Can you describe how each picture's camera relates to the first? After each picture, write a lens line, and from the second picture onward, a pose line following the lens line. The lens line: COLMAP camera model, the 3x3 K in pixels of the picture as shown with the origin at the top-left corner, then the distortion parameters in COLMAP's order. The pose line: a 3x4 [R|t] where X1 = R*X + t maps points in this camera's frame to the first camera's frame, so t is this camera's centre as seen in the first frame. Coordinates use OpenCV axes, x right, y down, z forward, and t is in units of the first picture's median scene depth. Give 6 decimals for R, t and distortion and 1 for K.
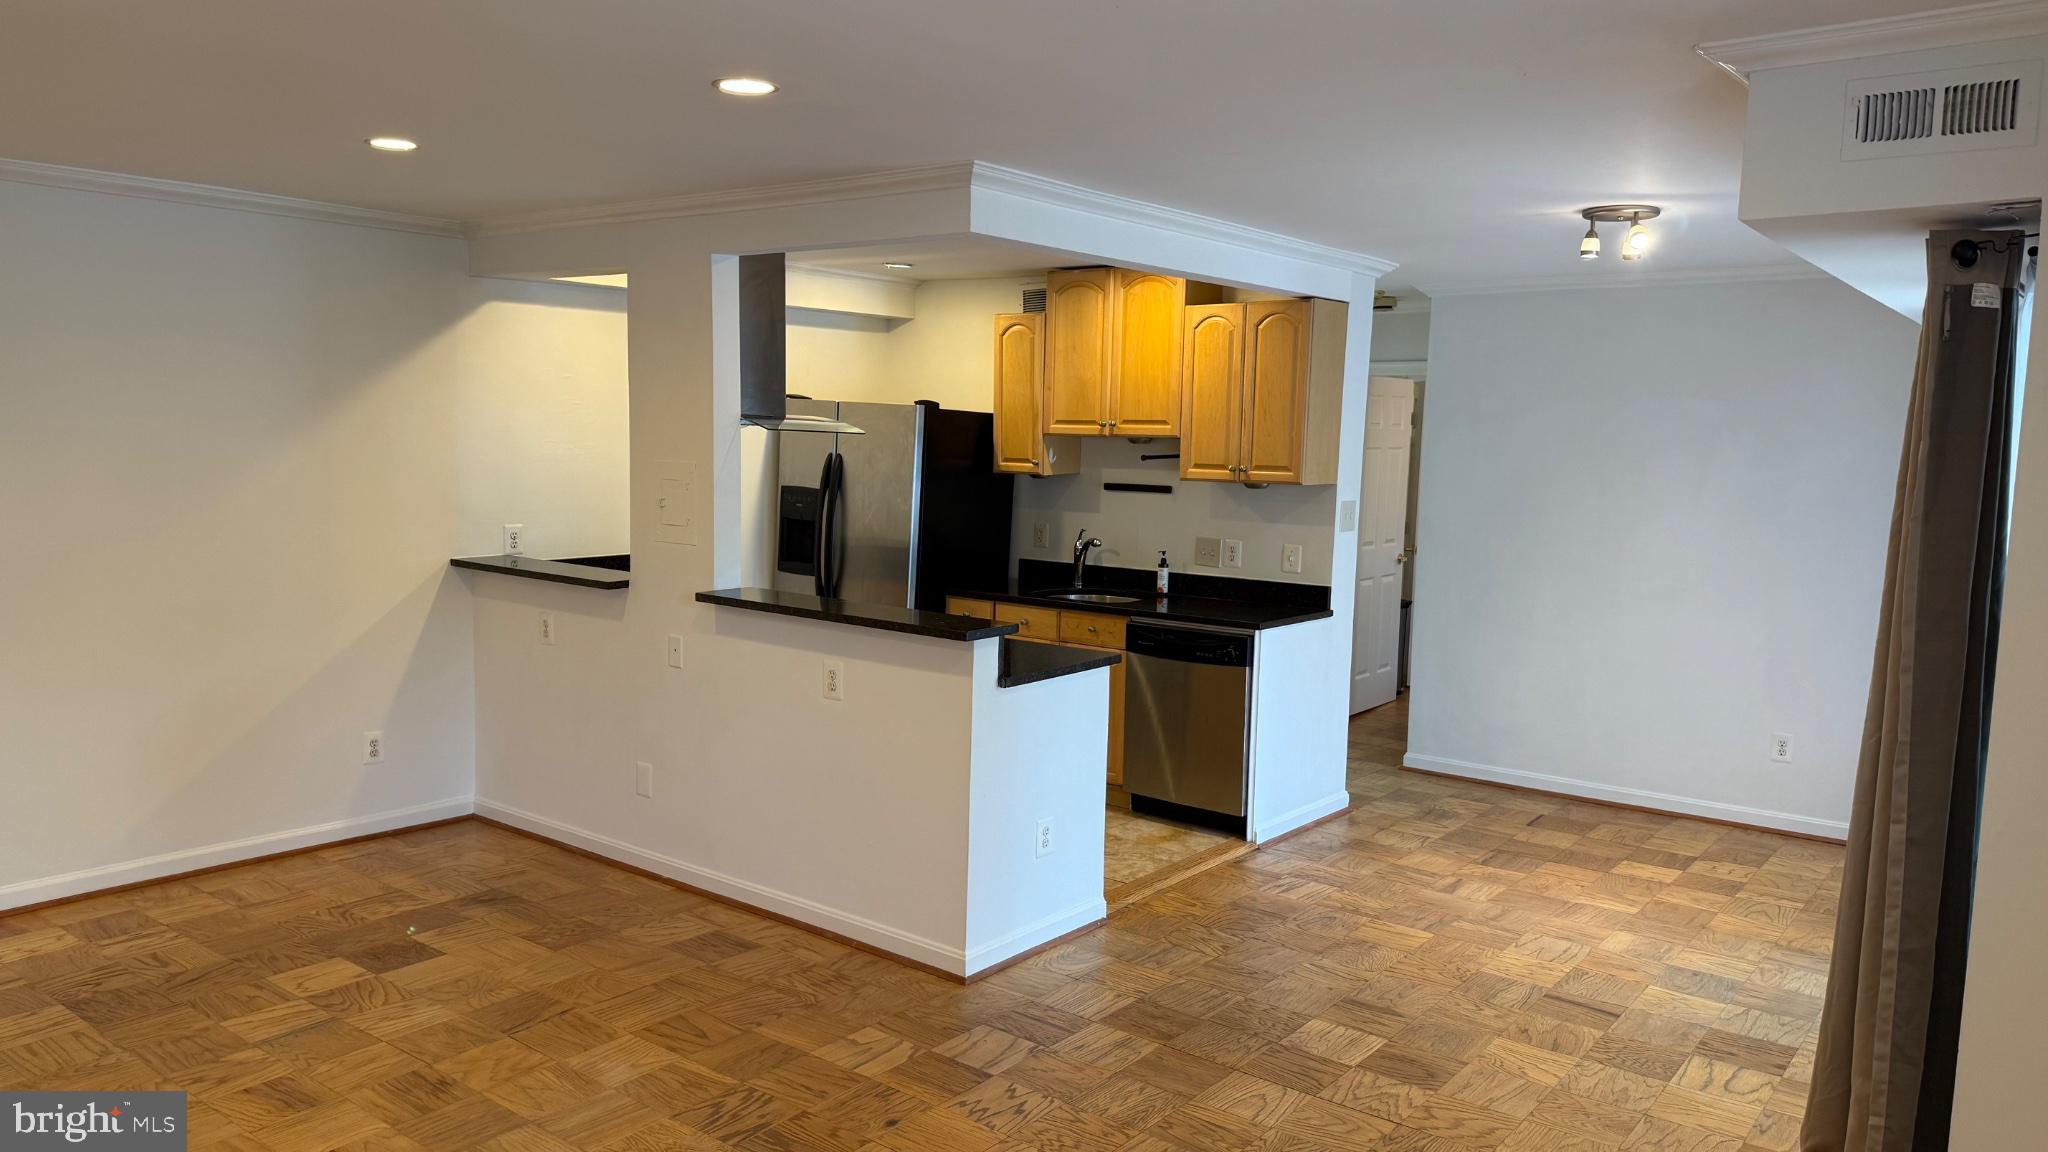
lens RADIAL K [[1428.5, 0, 1020.6], [0, 1428.5, 577.0], [0, 0, 1]] dist [0.075124, -0.106362]
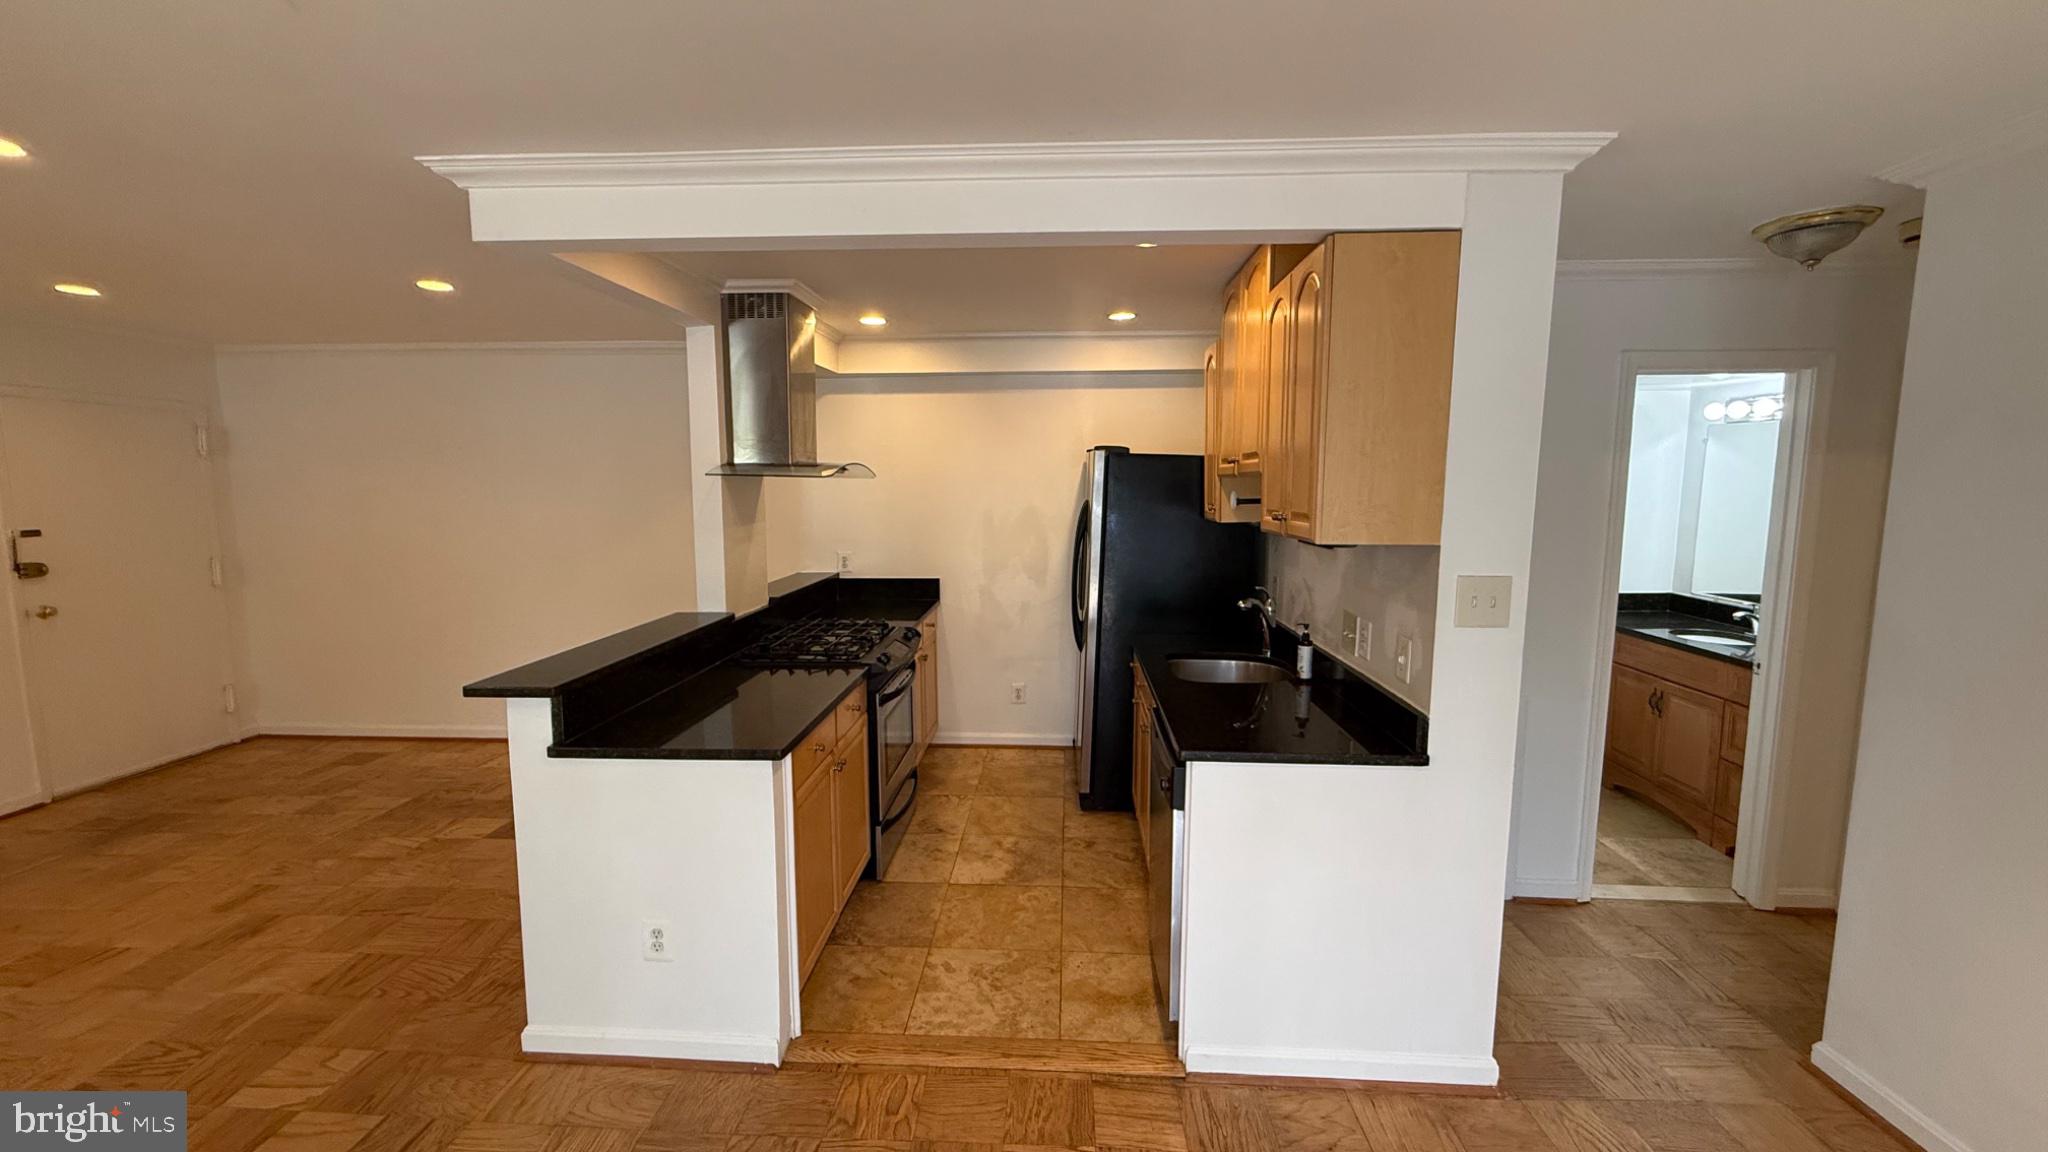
lens RADIAL K [[817.9, 0, 1019.2], [0, 817.9, 578.5], [0, 0, 1]] dist [-0.000583, 0.000349]
pose [[0.573327, 0.072396, -0.816122, 0.473737], [-0.074595, 0.996564, 0.036000, -0.060645], [0.815924, 0.040239, 0.576757, 0.797656]]
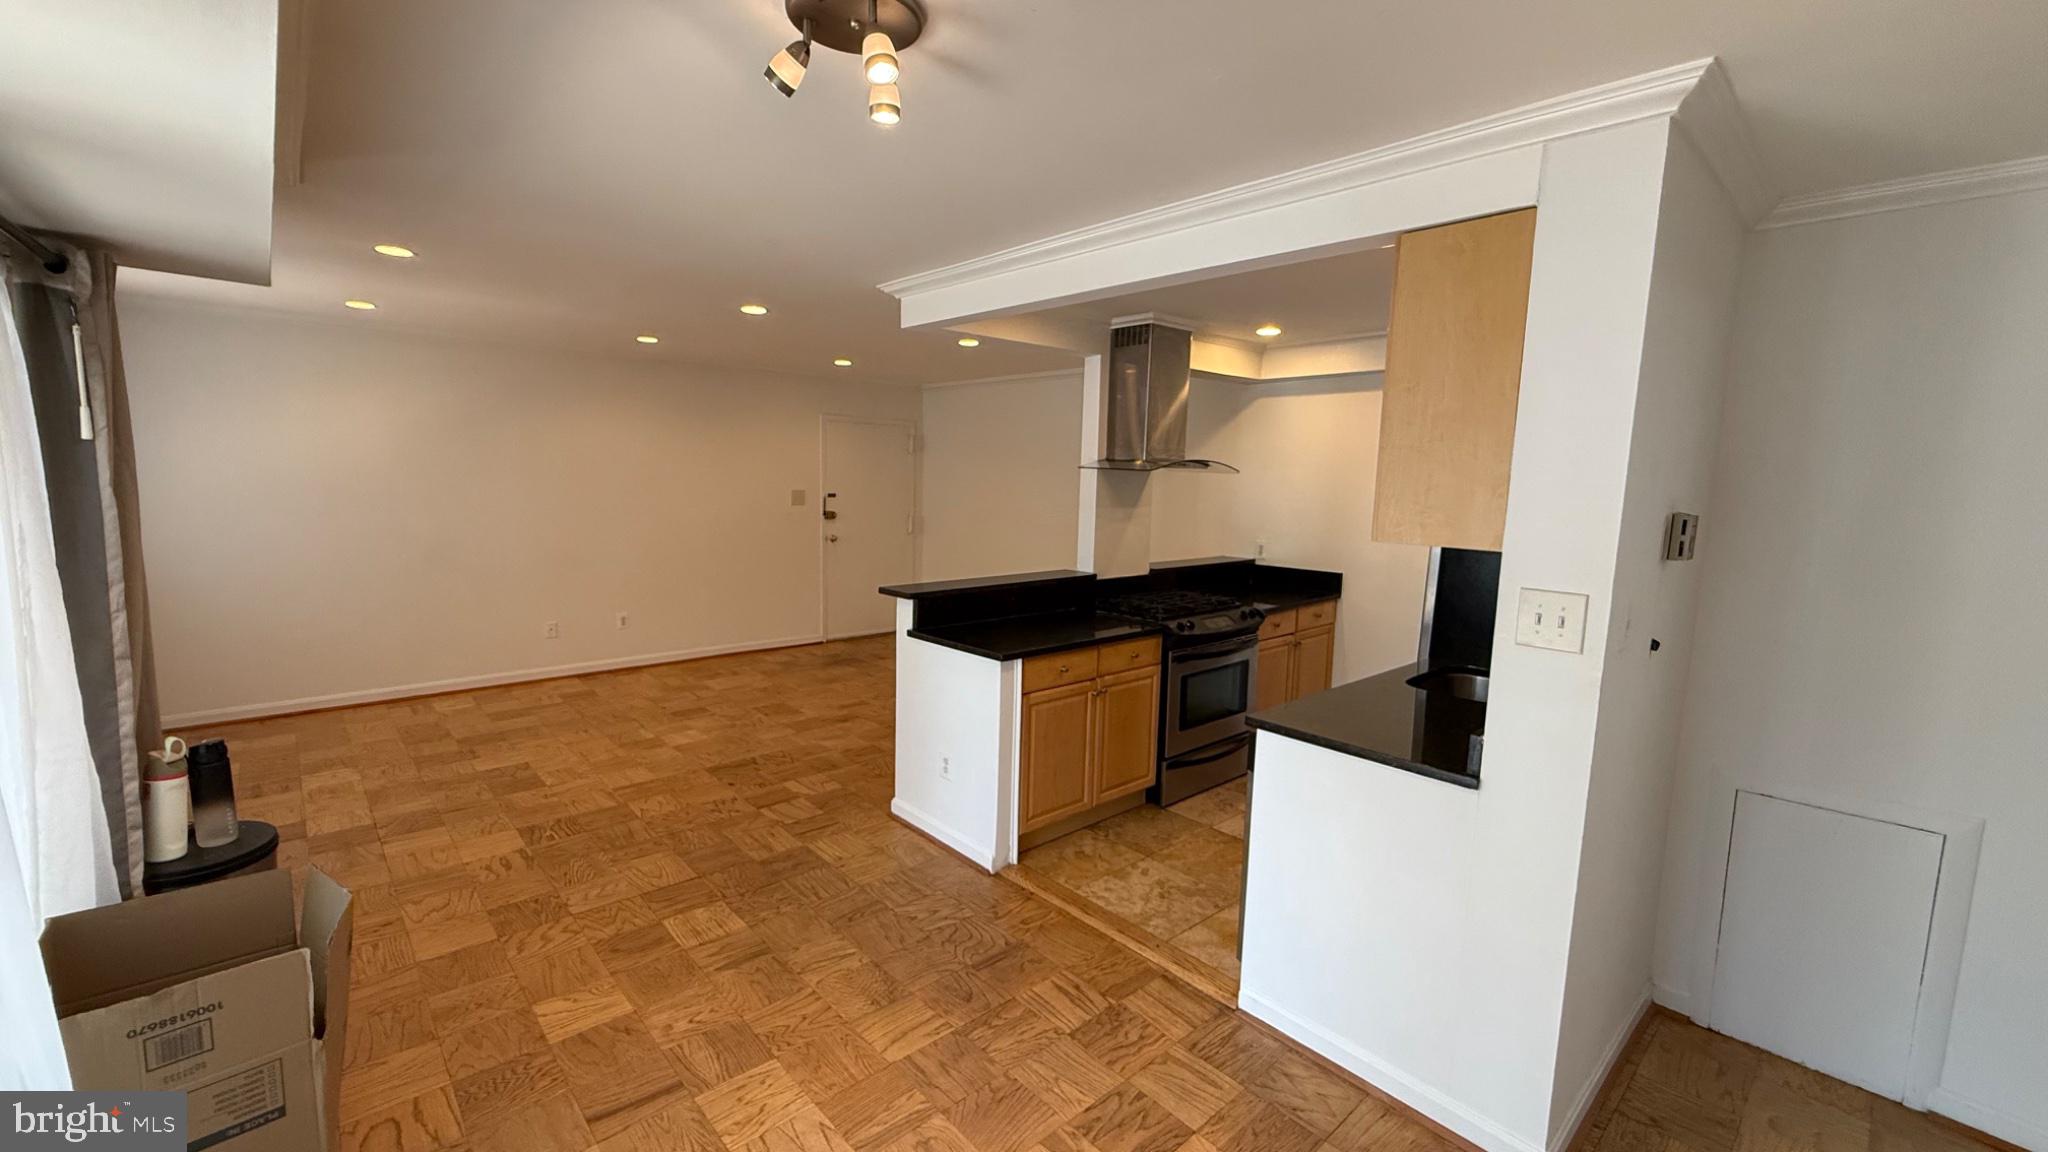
lens RADIAL K [[817.9, 0, 1019.2], [0, 817.9, 578.5], [0, 0, 1]] dist [-0.000583, 0.000349]
pose [[-0.169771, 0.100634, -0.980332, 0.662094], [-0.132623, 0.983390, 0.123915, -0.083080], [0.976519, 0.151051, -0.153604, 1.042336]]
